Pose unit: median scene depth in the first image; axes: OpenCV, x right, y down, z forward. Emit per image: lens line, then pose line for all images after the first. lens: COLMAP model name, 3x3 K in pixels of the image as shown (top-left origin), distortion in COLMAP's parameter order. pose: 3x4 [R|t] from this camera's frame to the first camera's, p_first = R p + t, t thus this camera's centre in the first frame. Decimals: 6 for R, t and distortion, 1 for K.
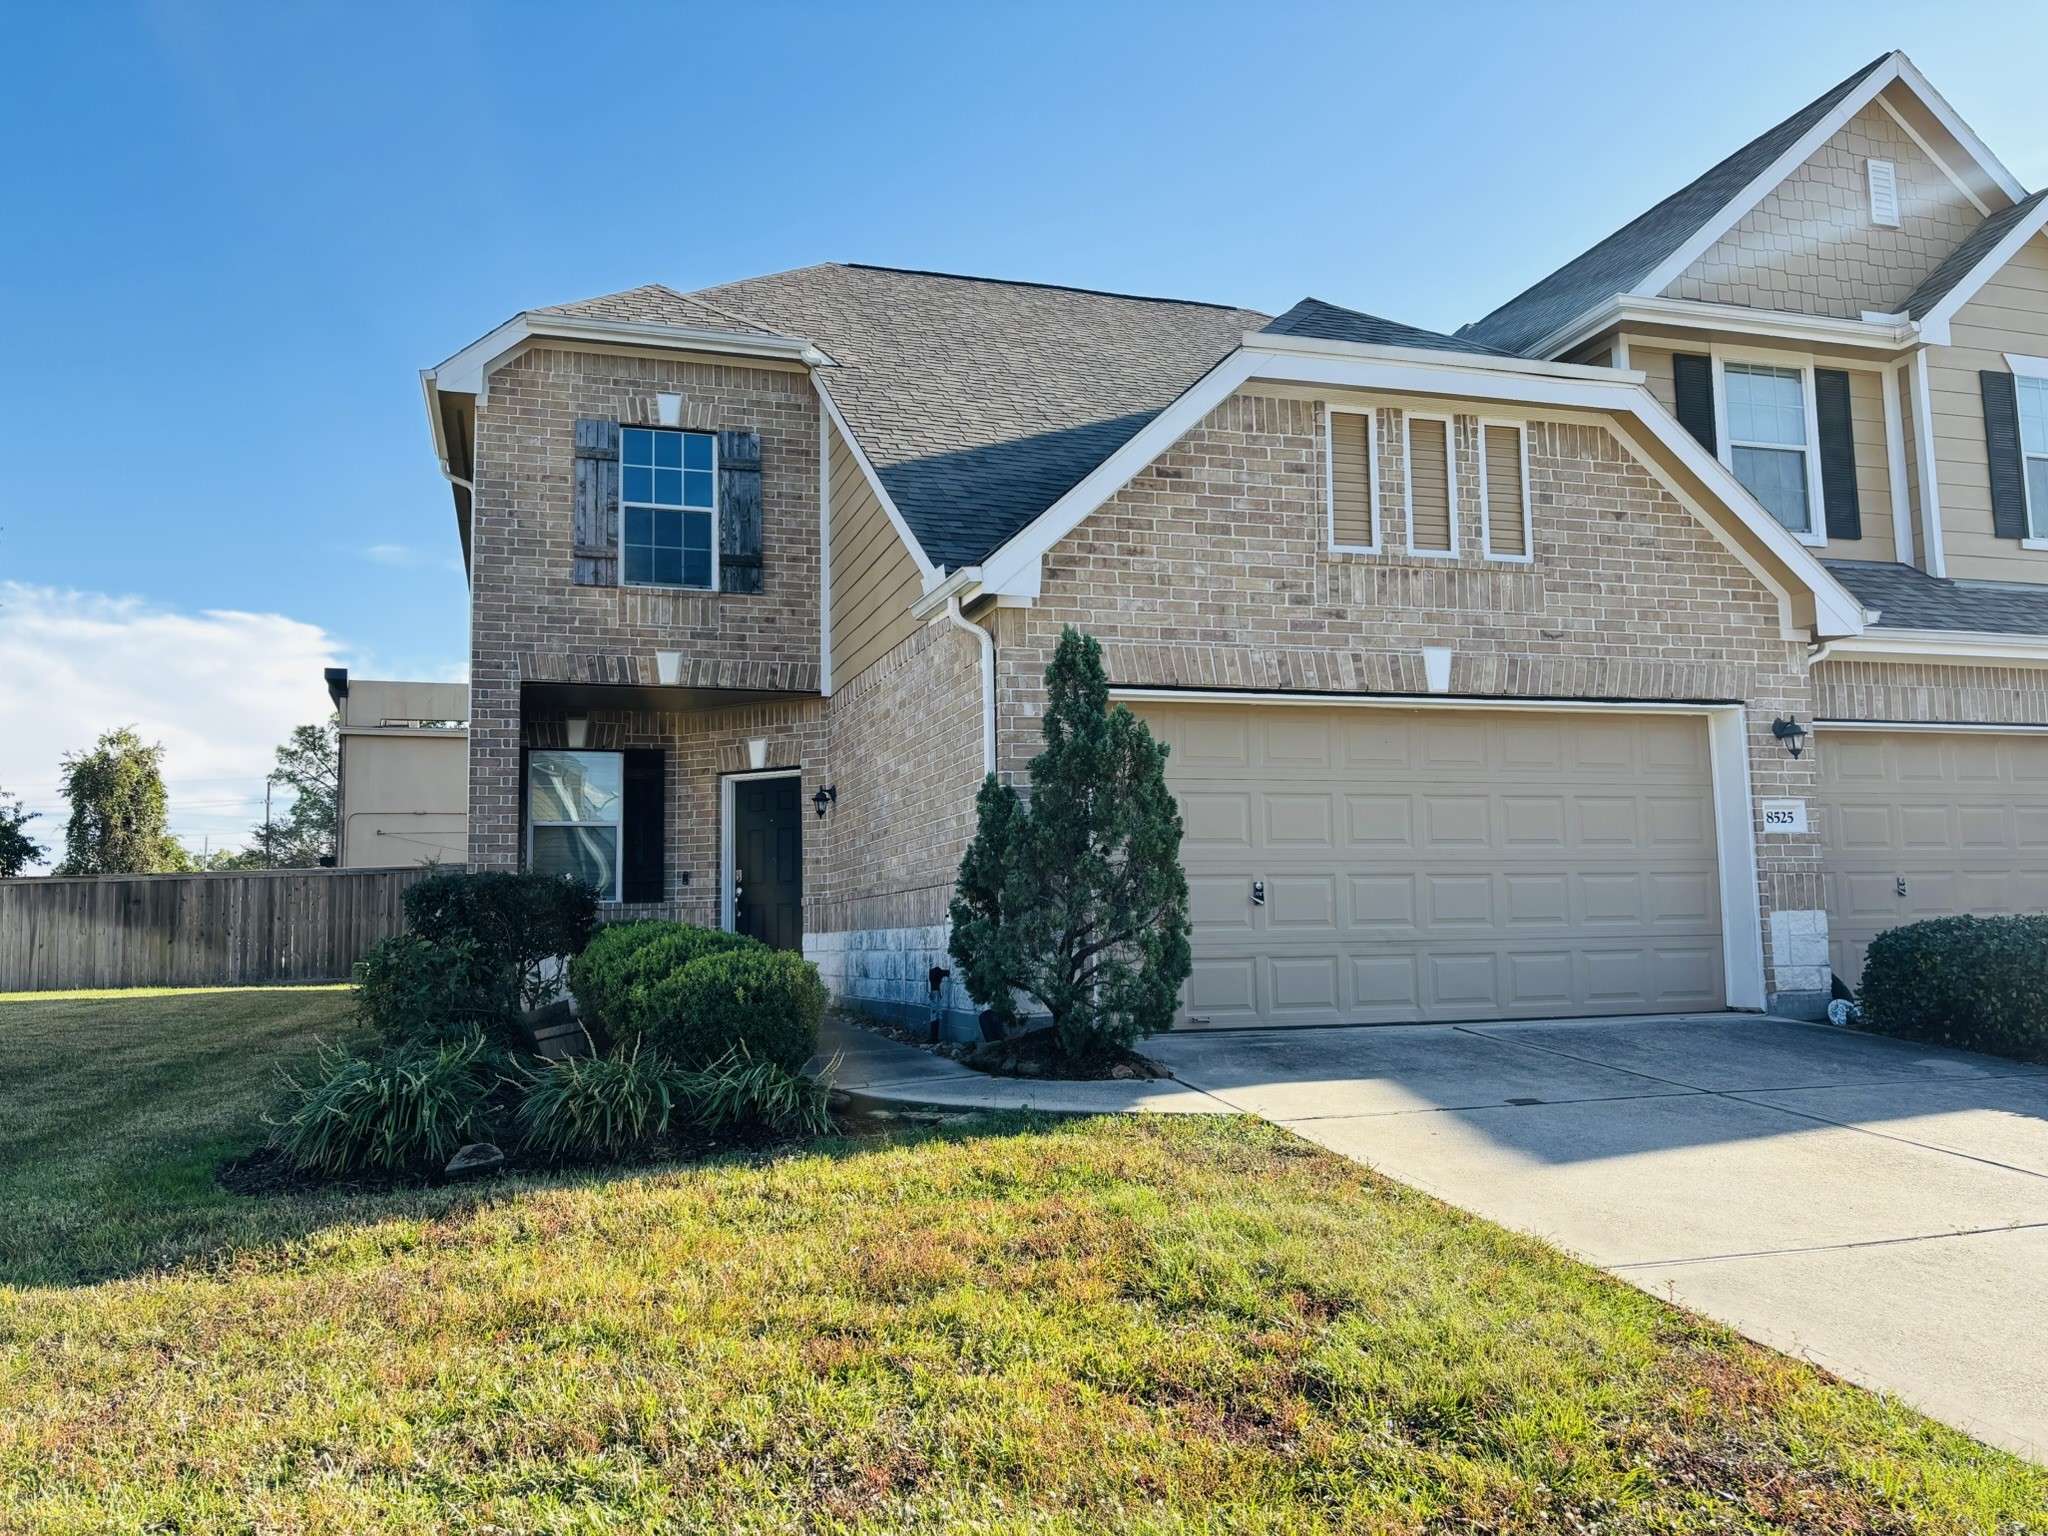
lens RADIAL K [[1548.6, 0, 1024.0], [0, 1548.6, 768.0], [0, 0, 1]] dist [0.045017, -0.025545]
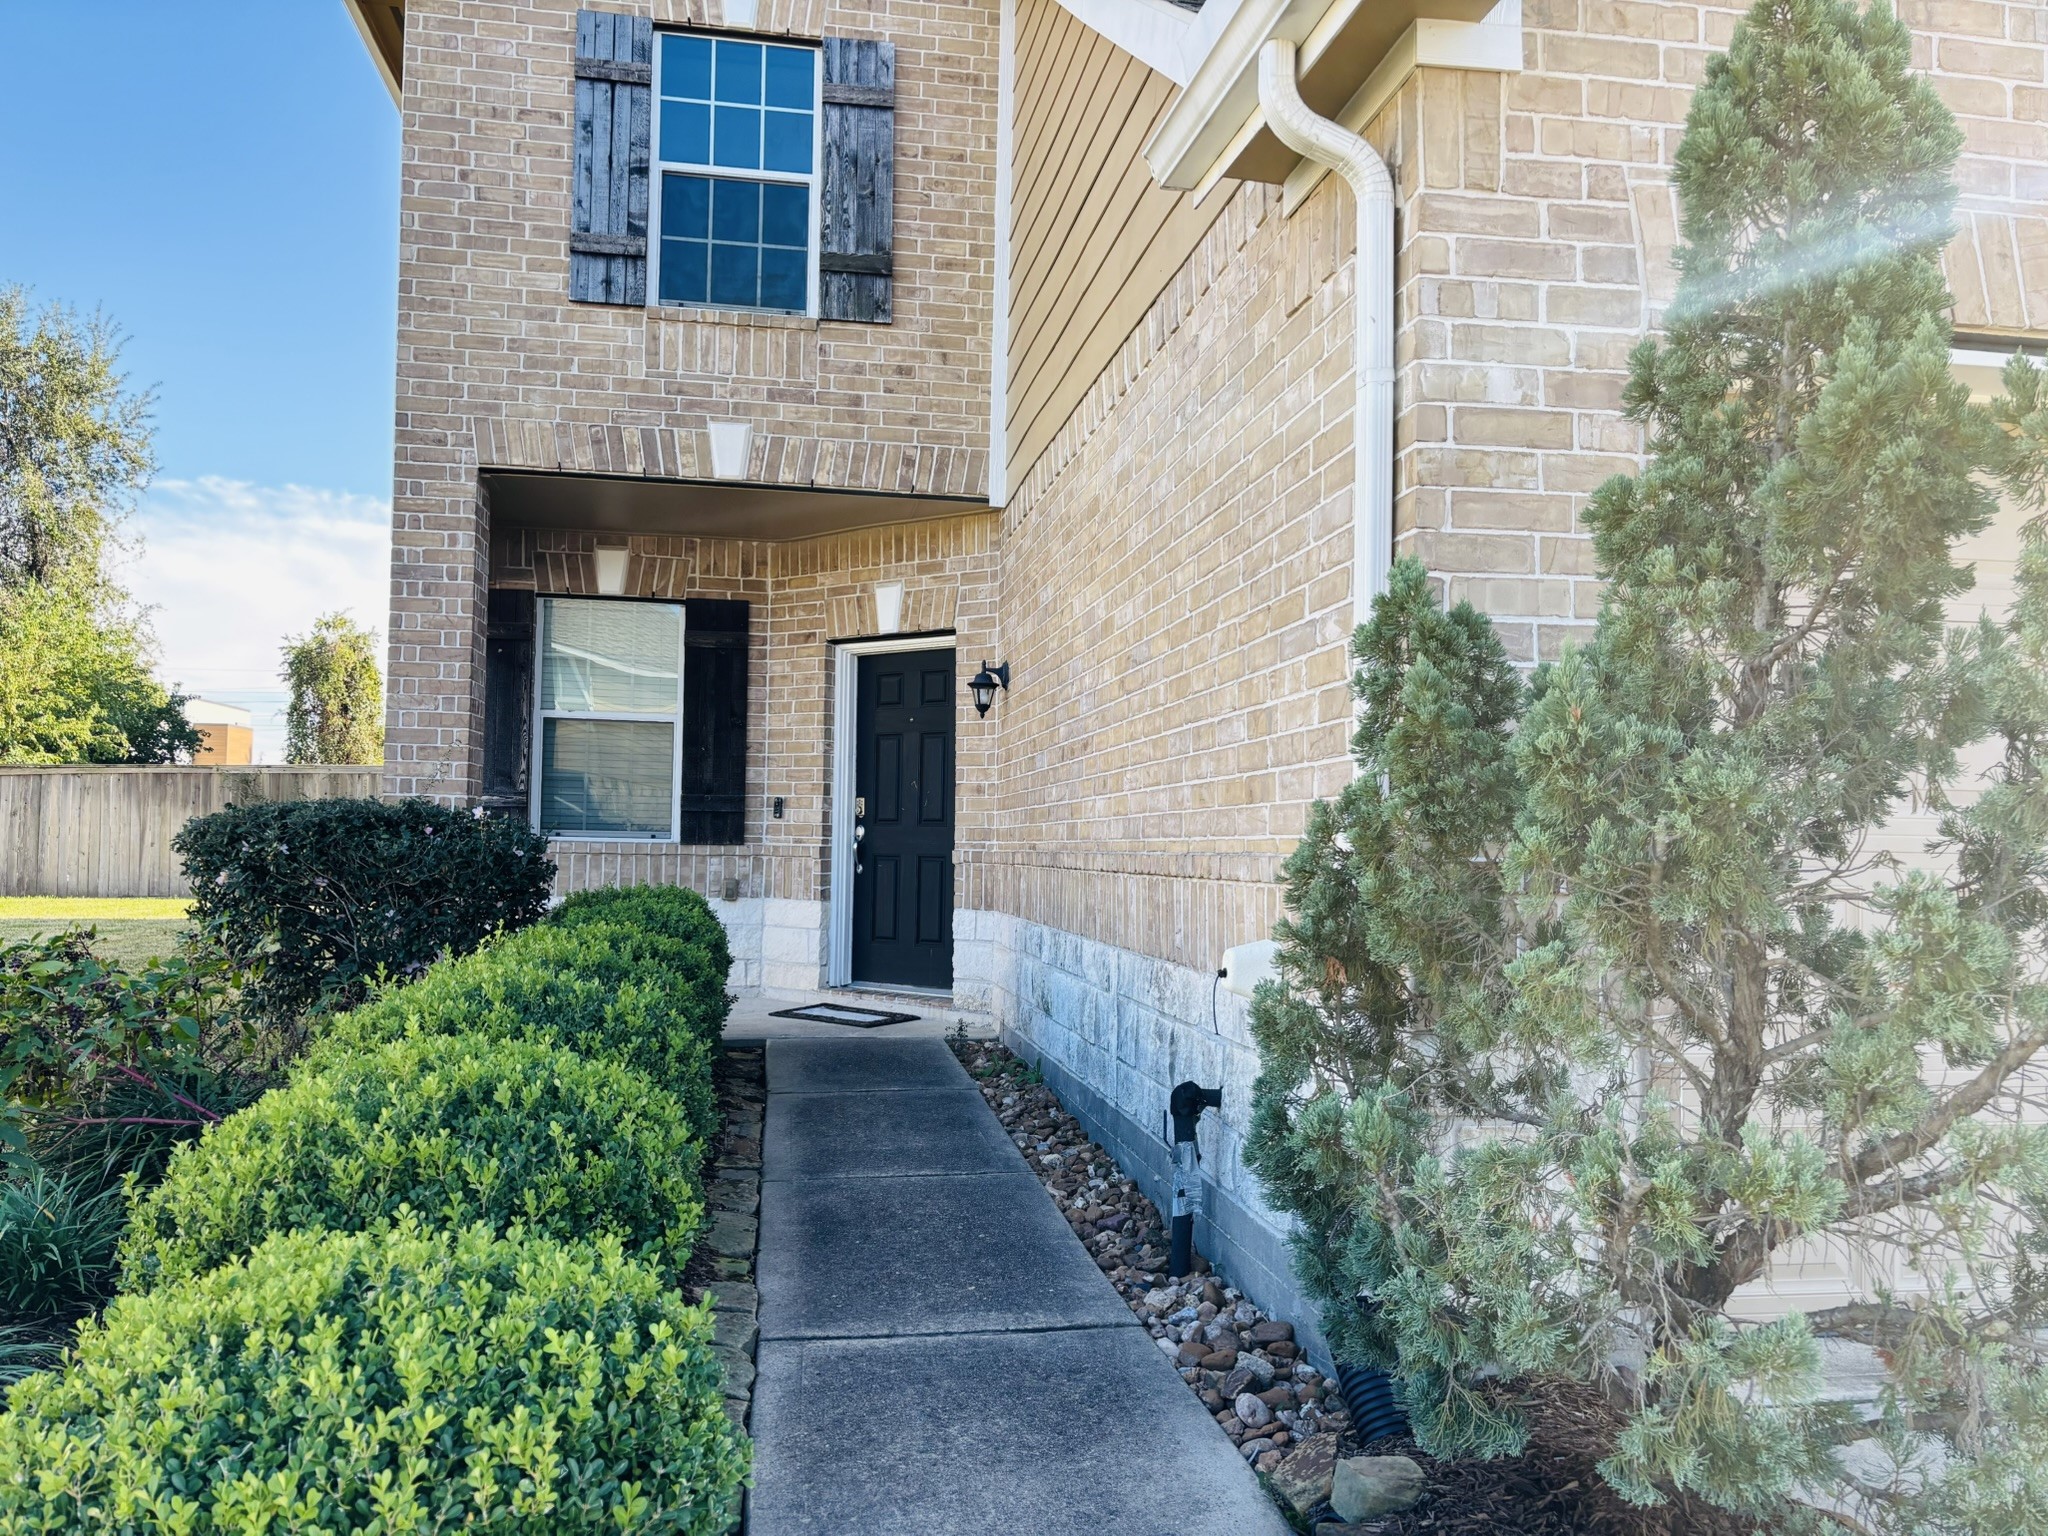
lens RADIAL K [[1585.1, 0, 1049.4], [0, 1585.1, 758.5], [0, 0, 1]] dist [0.204610, -0.370903]
pose [[0.990980, 0.028735, -0.130895, -0.027999], [-0.021945, 0.998352, 0.053027, 0.015618], [0.132203, -0.049676, 0.989977, 0.408807]]
